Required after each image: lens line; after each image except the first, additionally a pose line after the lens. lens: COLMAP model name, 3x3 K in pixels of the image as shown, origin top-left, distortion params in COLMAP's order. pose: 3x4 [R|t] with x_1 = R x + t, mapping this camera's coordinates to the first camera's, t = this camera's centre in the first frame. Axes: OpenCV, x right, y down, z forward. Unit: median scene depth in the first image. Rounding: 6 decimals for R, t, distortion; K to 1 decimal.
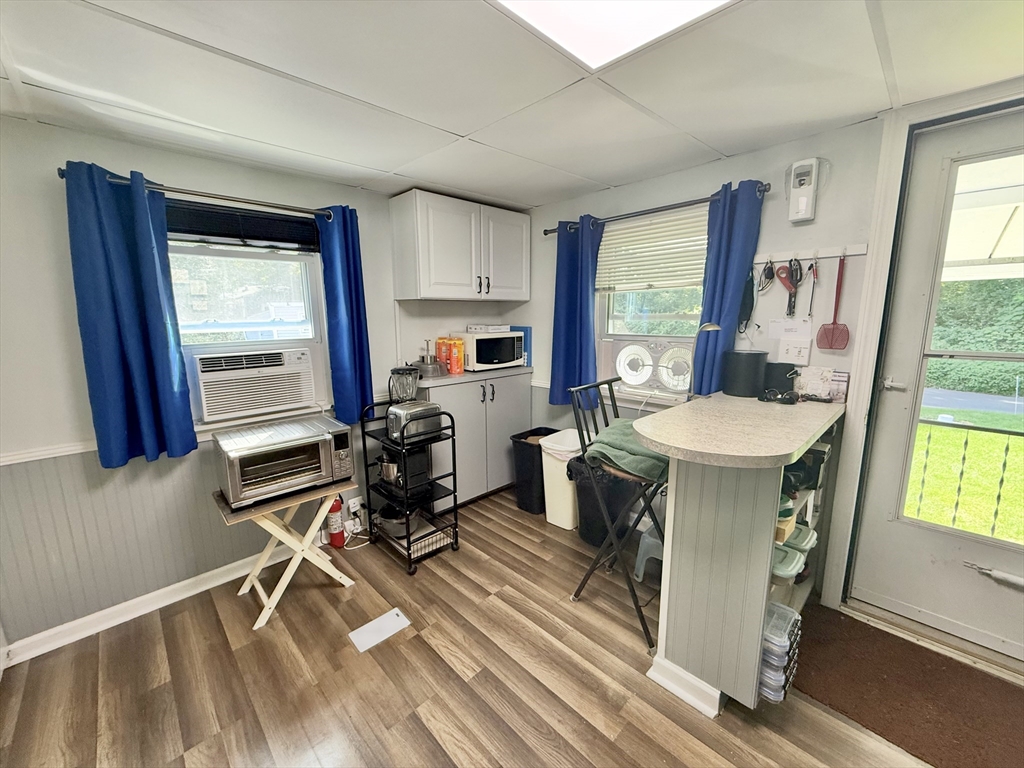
lens RADIAL K [[405.5, 0, 509.7], [0, 405.5, 382.8], [0, 0, 1]] dist [0.000064, -0.000051]
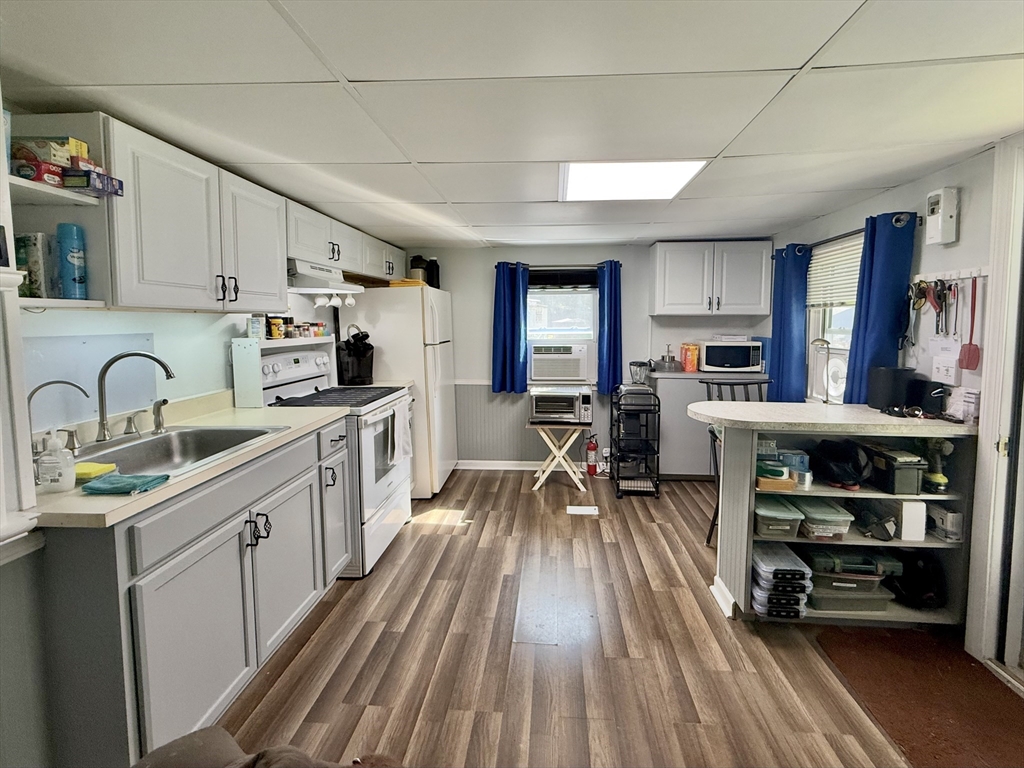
lens RADIAL K [[440.9, 0, 524.5], [0, 440.9, 346.2], [0, 0, 1]] dist [0.002561, -0.001315]
pose [[0.667753, 0.051020, -0.742632, 0.793220], [-0.130582, 0.990207, -0.049387, 0.049349], [0.732840, 0.129953, 0.667876, -0.461058]]
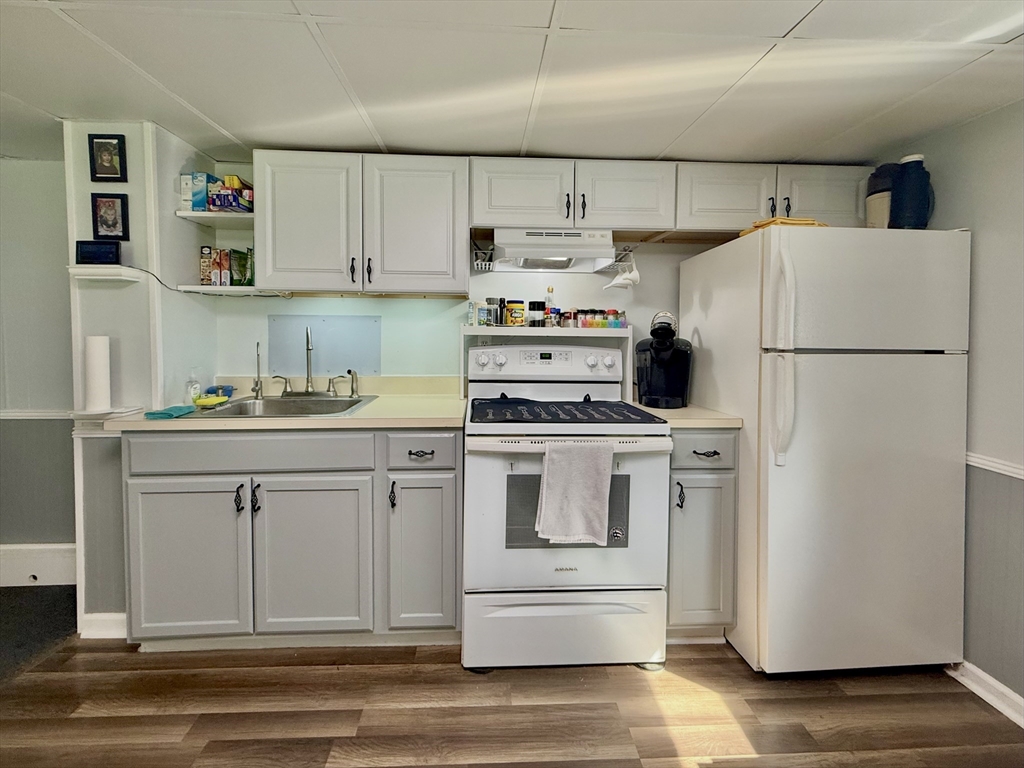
lens RADIAL K [[440.9, 0, 505.2], [0, 440.9, 347.8], [0, 0, 1]] dist [0.002561, -0.001315]
pose [[-0.657058, 0.038013, -0.752881, 0.169878], [-0.129513, 0.978185, 0.162418, -0.071186], [0.742632, 0.204226, -0.637801, 0.611112]]
